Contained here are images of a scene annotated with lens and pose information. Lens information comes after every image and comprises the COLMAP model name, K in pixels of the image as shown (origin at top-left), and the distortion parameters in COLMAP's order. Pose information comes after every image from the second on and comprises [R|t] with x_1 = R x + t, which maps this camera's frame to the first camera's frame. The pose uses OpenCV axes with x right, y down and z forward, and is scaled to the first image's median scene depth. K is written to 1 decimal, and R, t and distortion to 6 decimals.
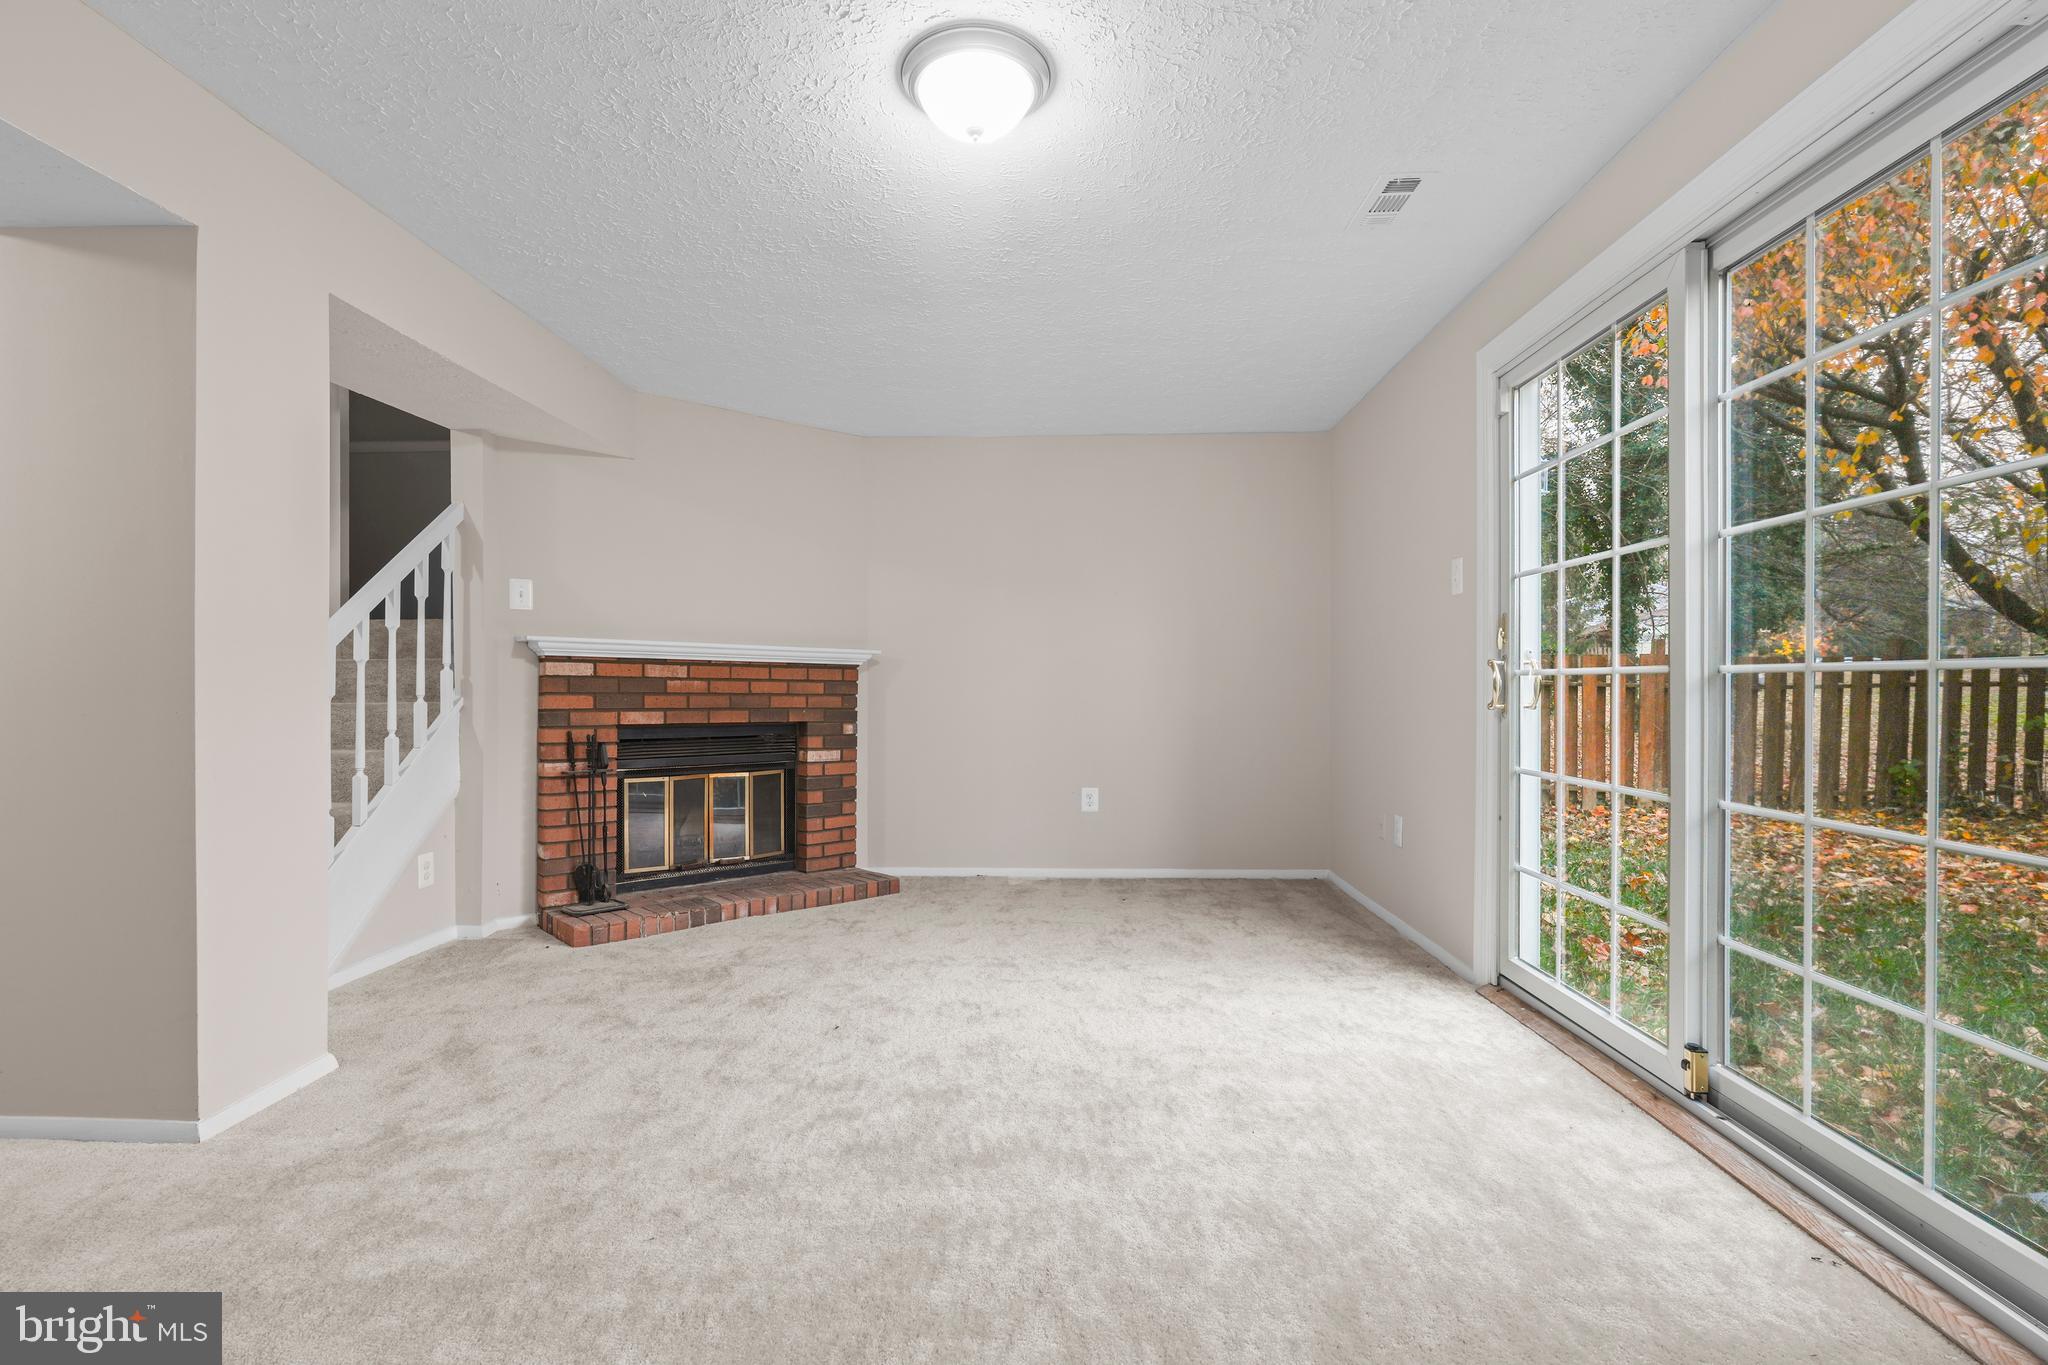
lens RADIAL K [[936.6, 0, 1023.5], [0, 936.6, 674.9], [0, 0, 1]] dist [-0.000754, -0.000139]
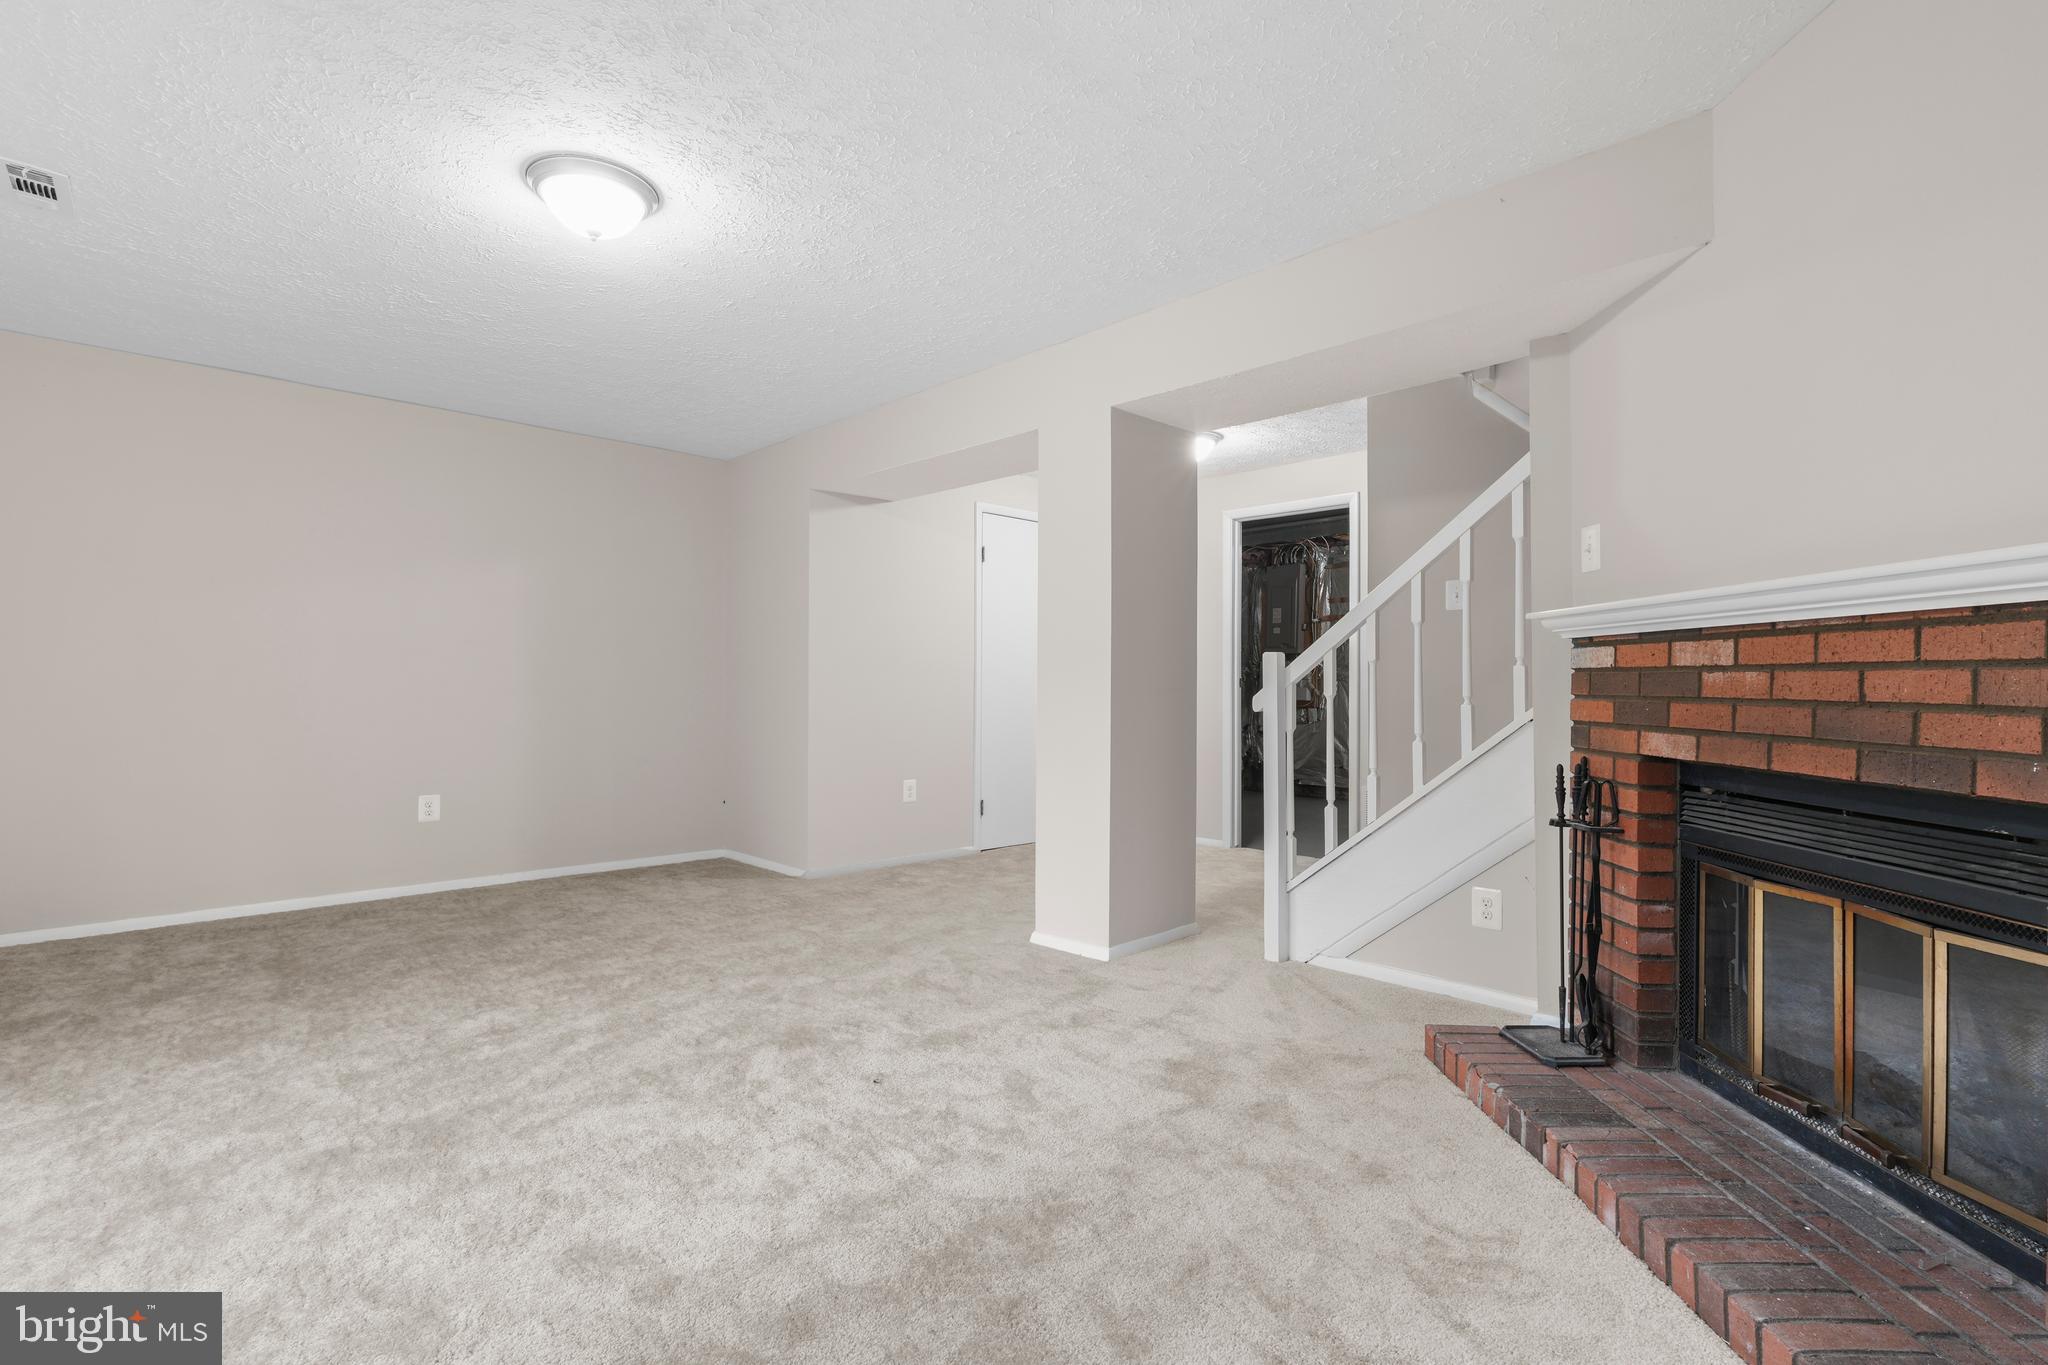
lens RADIAL K [[936.6, 0, 1023.5], [0, 936.6, 674.9], [0, 0, 1]] dist [-0.000754, -0.000139]
pose [[-0.684669, -0.020612, -0.728563, 0.204334], [-0.004950, 0.999708, -0.023631, 0.019721], [0.728838, -0.012573, -0.684571, 1.036043]]
